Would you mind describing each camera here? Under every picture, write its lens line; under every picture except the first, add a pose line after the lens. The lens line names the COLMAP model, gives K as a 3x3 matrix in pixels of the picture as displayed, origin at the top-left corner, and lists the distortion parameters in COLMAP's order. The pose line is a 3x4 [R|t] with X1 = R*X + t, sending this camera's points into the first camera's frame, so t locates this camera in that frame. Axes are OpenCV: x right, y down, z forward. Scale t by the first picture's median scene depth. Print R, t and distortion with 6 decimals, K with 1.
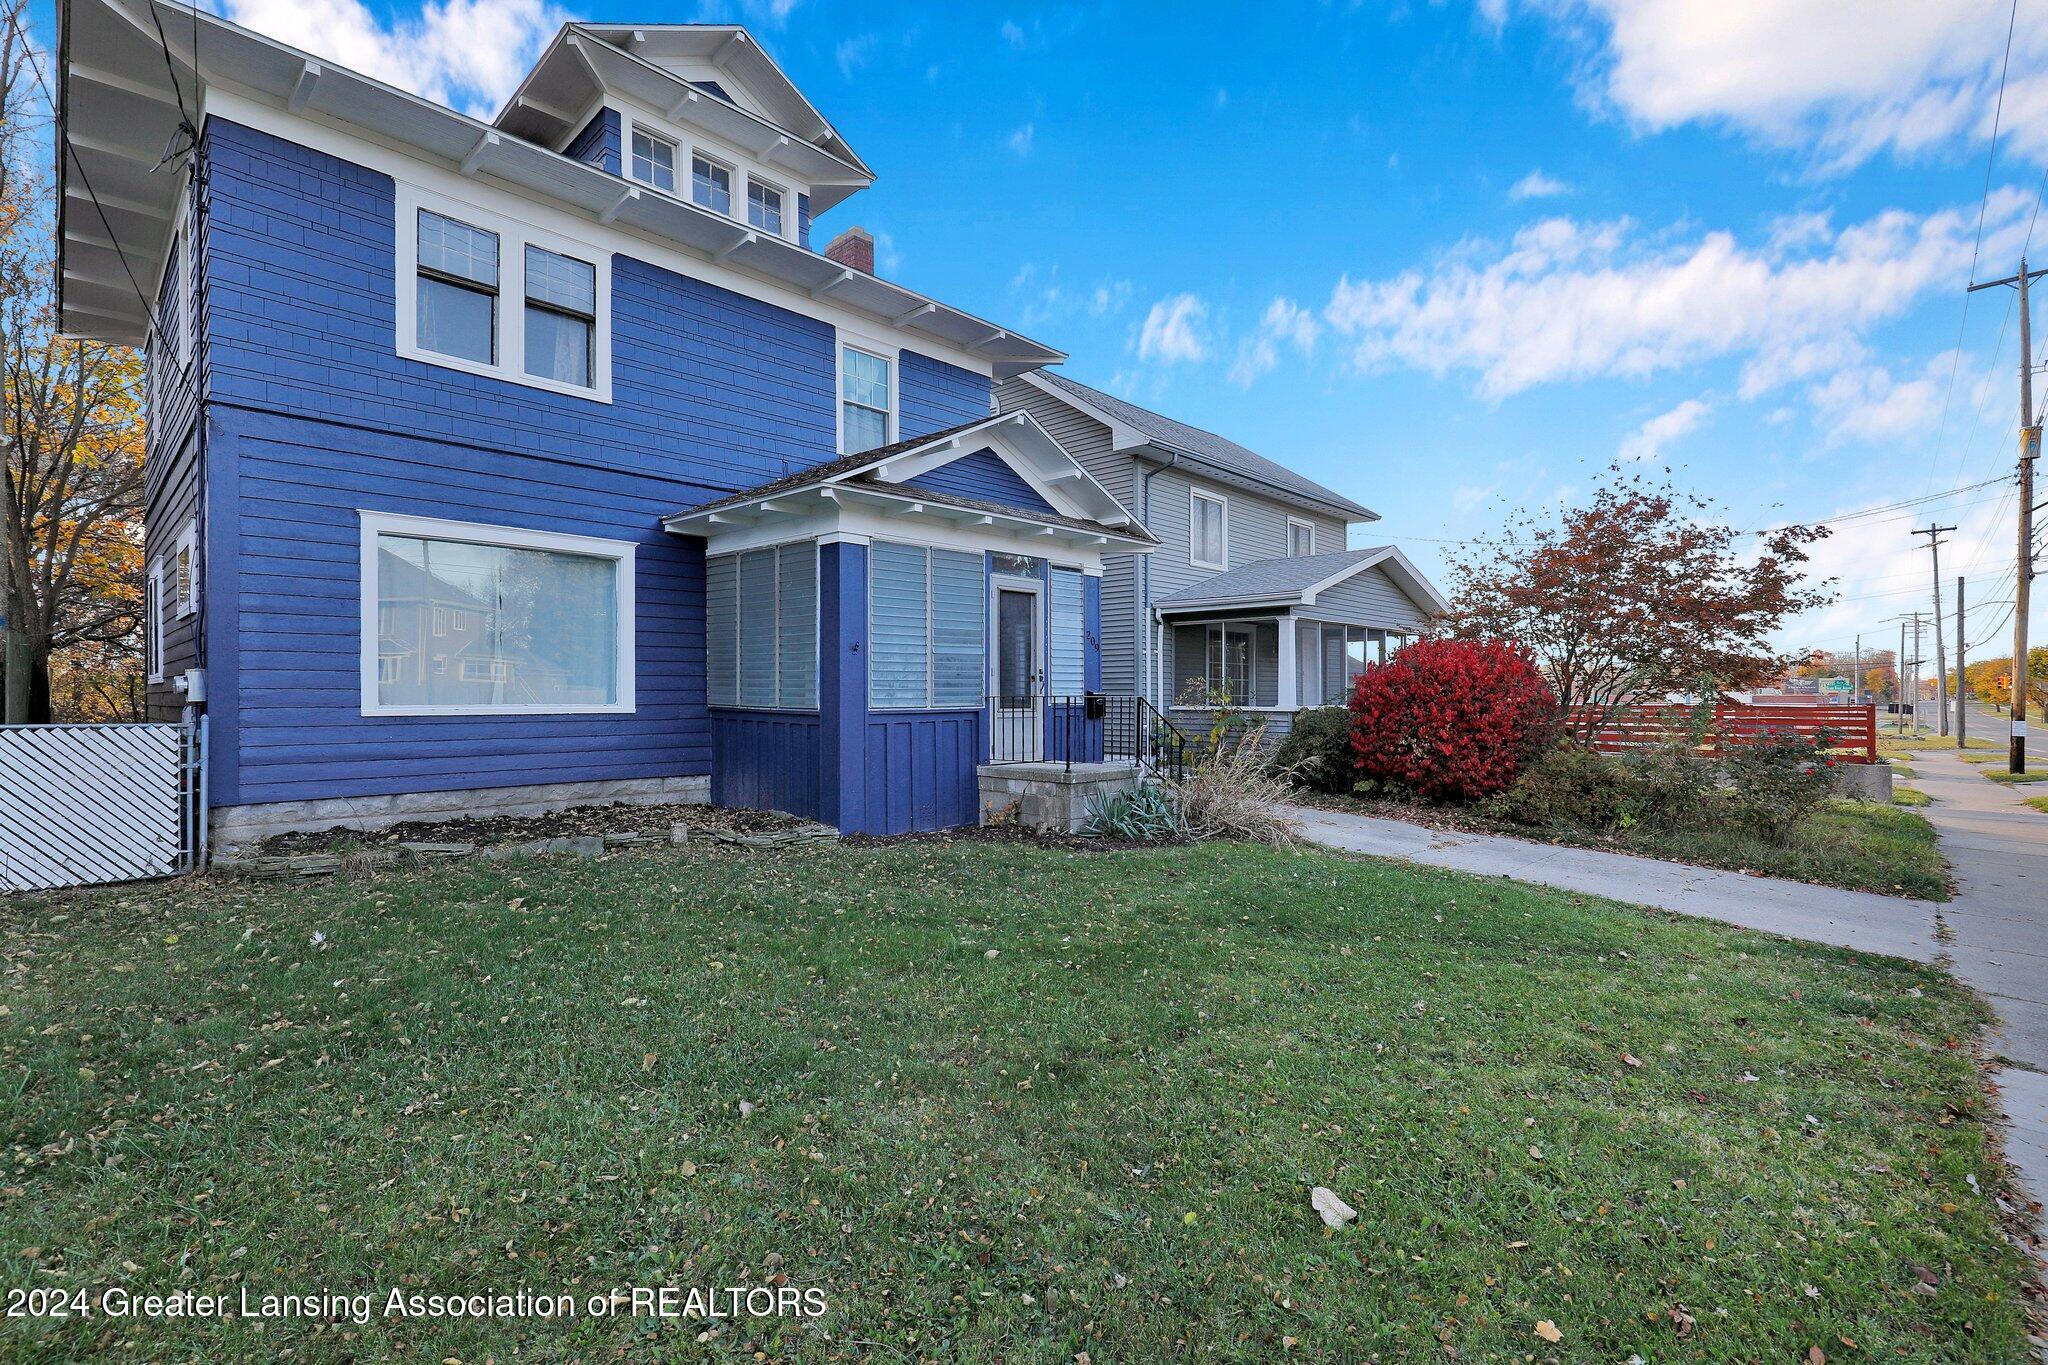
lens RADIAL K [[931.5, 0, 1024.0], [0, 931.5, 687.3], [0, 0, 1]] dist [0.002094, -0.001764]
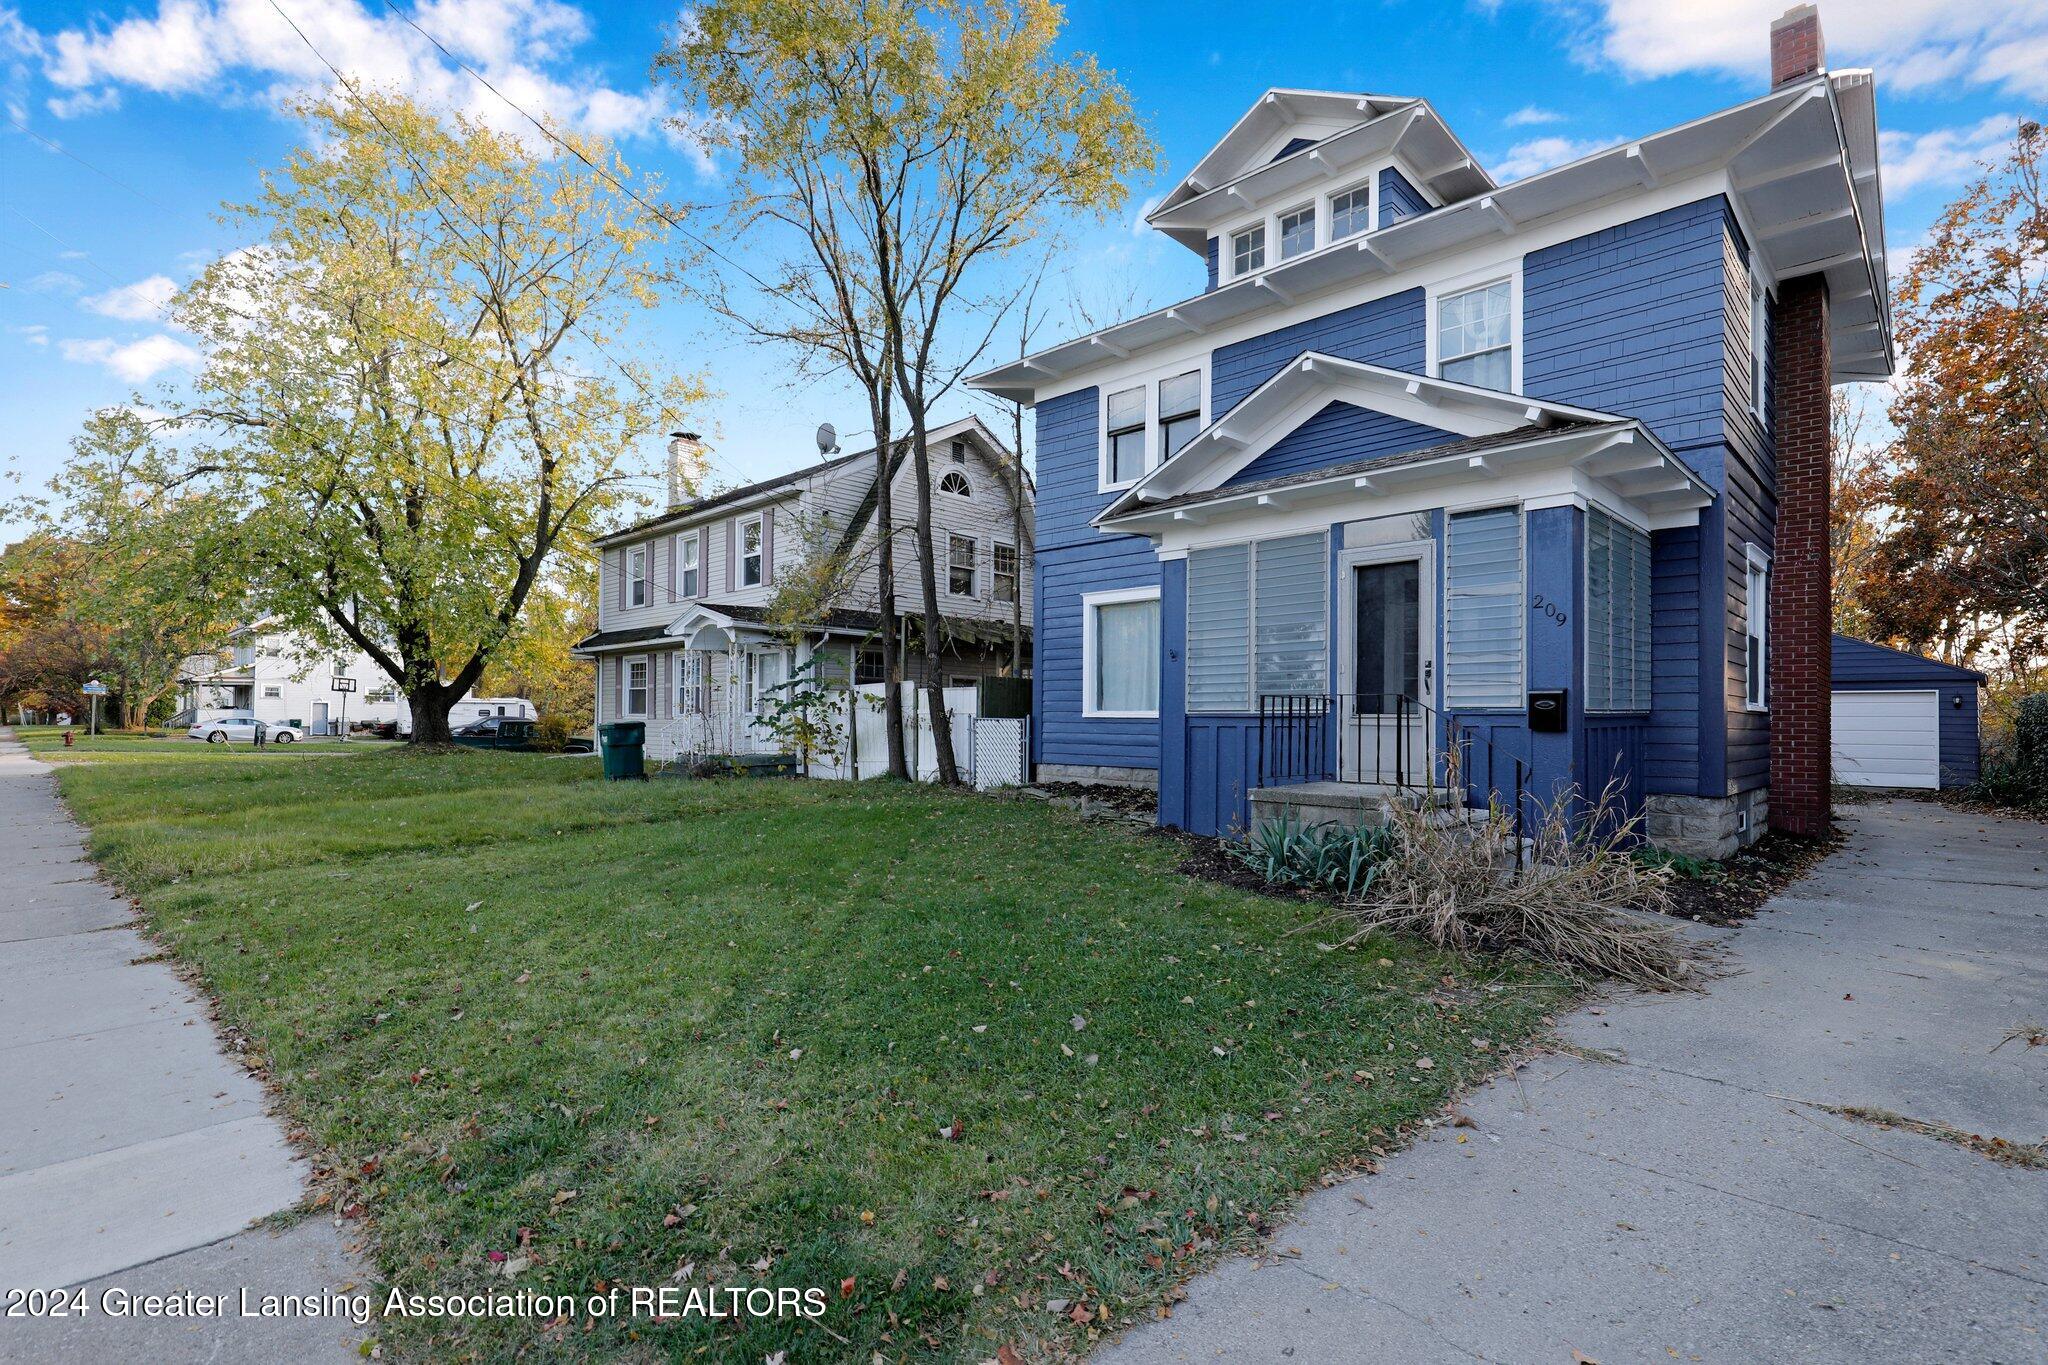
lens RADIAL K [[987.5, 0, 1013.3], [0, 987.5, 698.3], [0, 0, 1]] dist [-0.002808, -0.000248]
pose [[-0.019138, -0.022353, -0.999567, 0.868951], [-0.003300, 0.999746, -0.022294, 0.030730], [0.999811, 0.002872, -0.019207, 0.748258]]
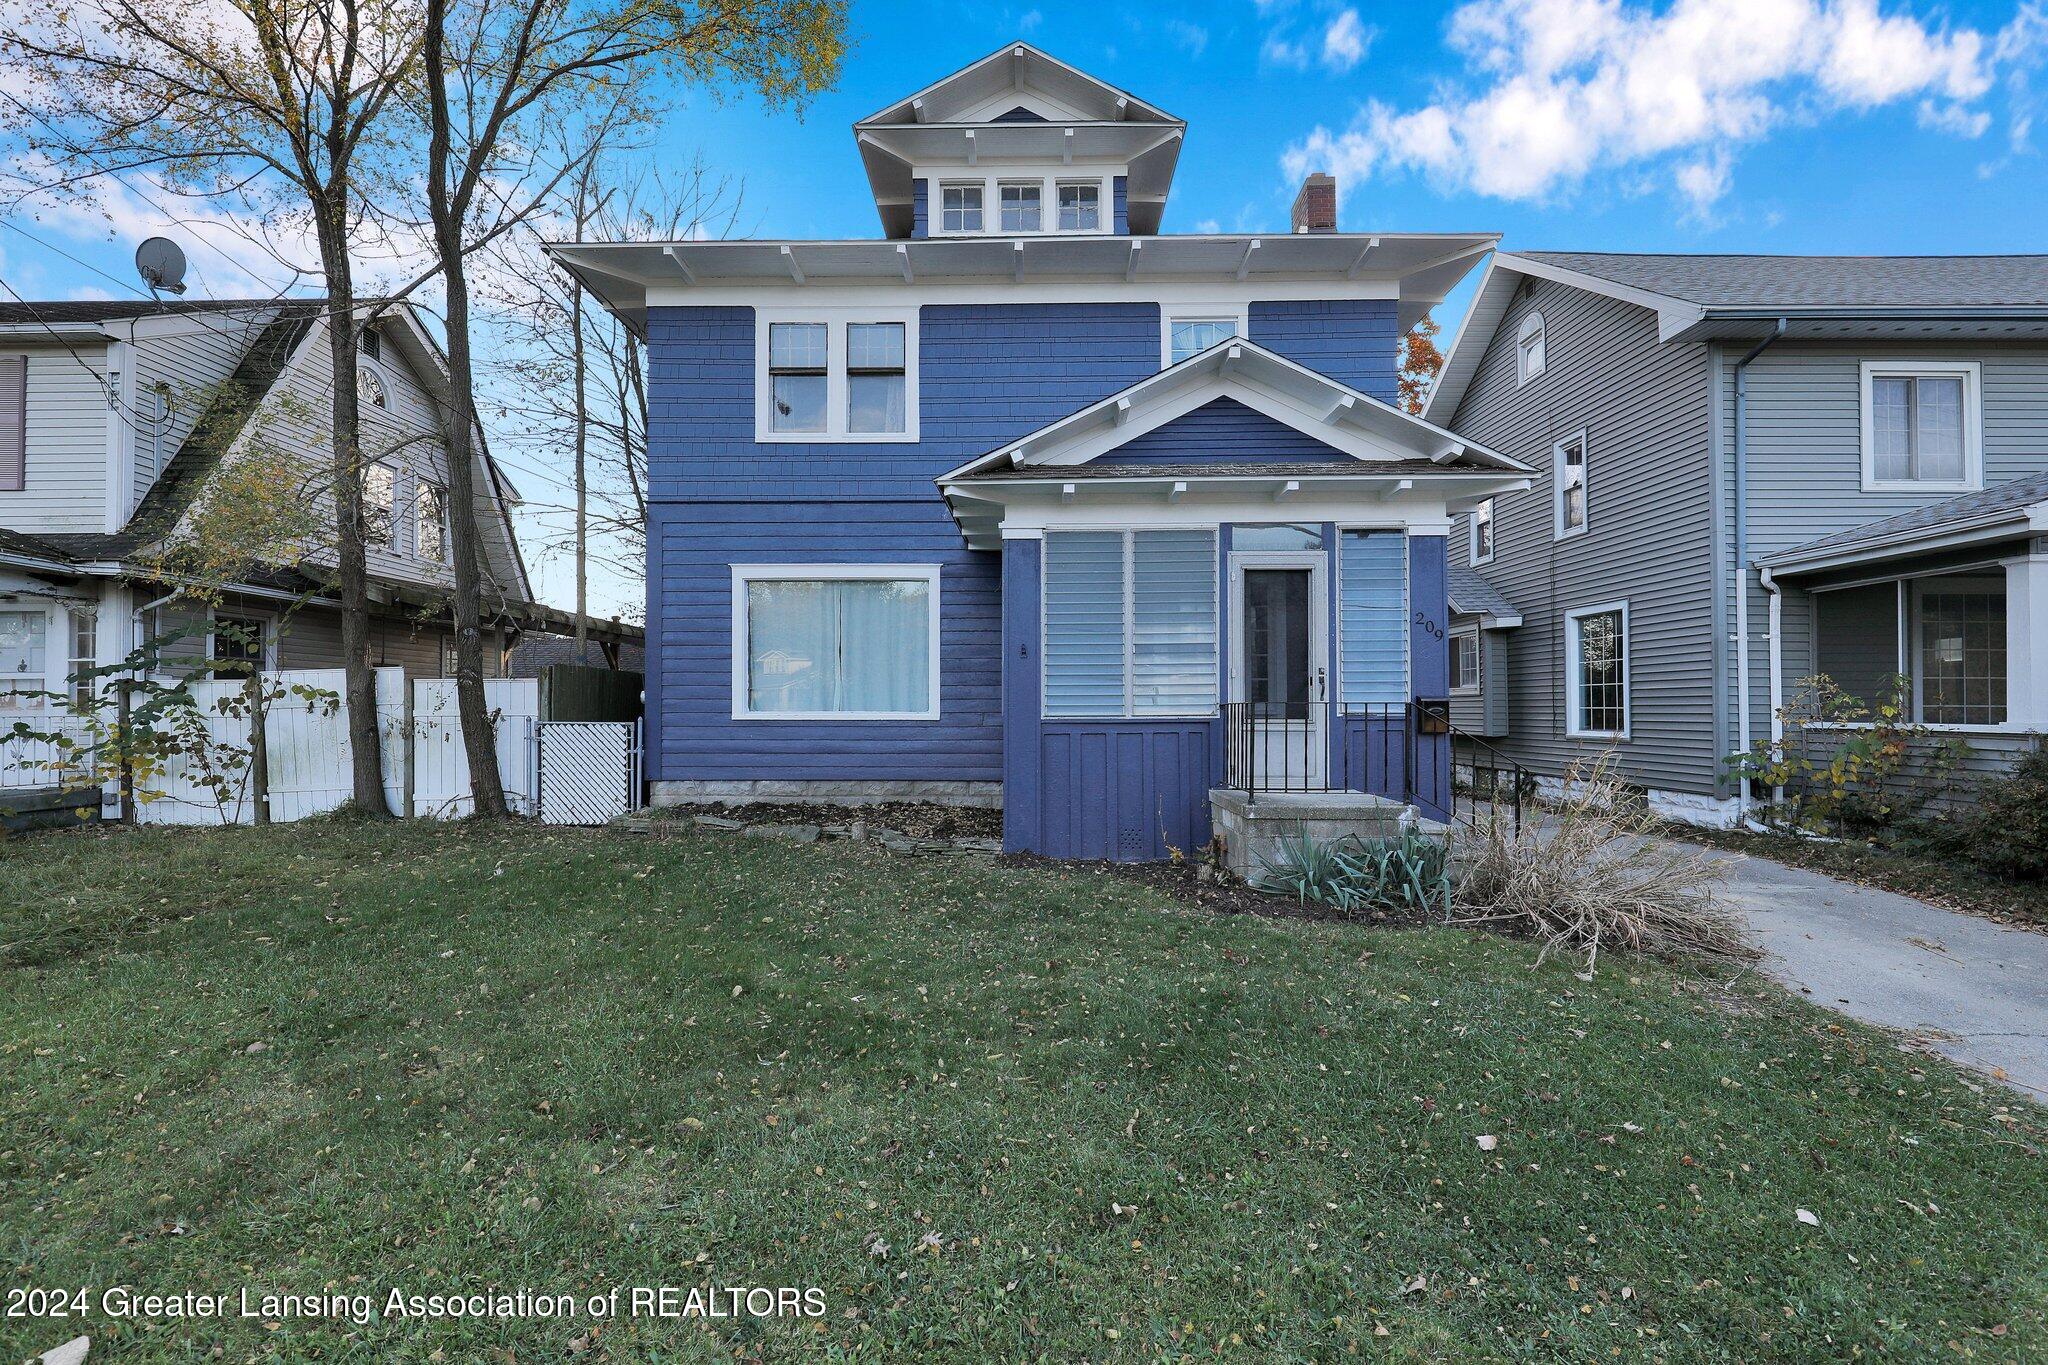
lens RADIAL K [[931.5, 0, 1022.2], [0, 931.5, 689.3], [0, 0, 1]] dist [0.002094, -0.001764]
pose [[0.680895, -0.015576, -0.732215, 0.443089], [0.004961, 0.999849, -0.016656, 0.010128], [0.732364, 0.007708, 0.680870, 0.329995]]
